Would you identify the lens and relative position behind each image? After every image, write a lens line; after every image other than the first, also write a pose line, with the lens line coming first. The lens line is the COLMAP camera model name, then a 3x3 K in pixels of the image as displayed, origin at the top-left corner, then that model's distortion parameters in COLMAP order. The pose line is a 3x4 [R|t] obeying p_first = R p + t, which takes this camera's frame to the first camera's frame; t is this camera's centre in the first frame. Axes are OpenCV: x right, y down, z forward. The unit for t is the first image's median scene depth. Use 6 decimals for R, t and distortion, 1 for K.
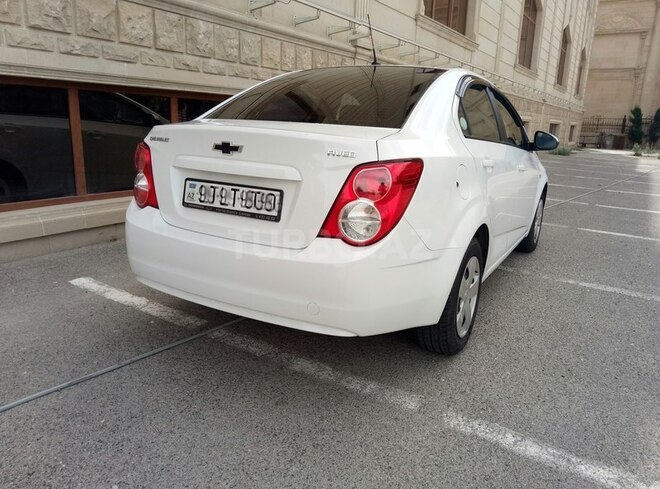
lens RADIAL K [[491.7, 0, 329.1], [0, 491.7, 244.5], [0, 0, 1]] dist [0.020291, -0.014072]
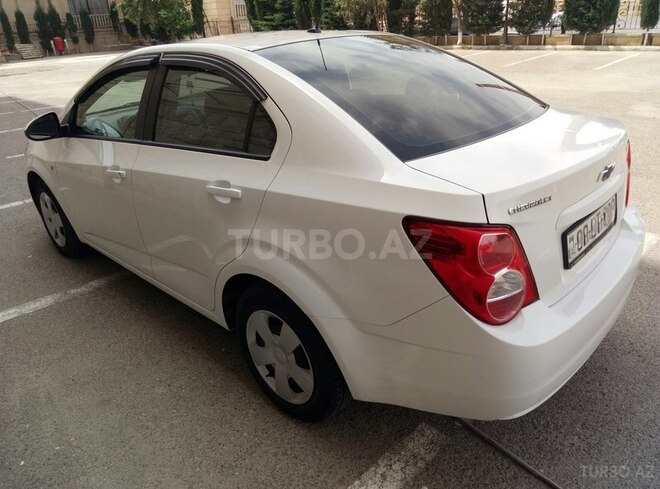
lens RADIAL K [[491.7, 0, 330.8], [0, 491.7, 243.1], [0, 0, 1]] dist [0.020291, -0.014072]
pose [[0.232480, -0.453486, 0.860409, -0.591918], [0.298981, 0.875133, 0.380463, -0.297593], [-0.925507, 0.168796, 0.339034, 0.630841]]
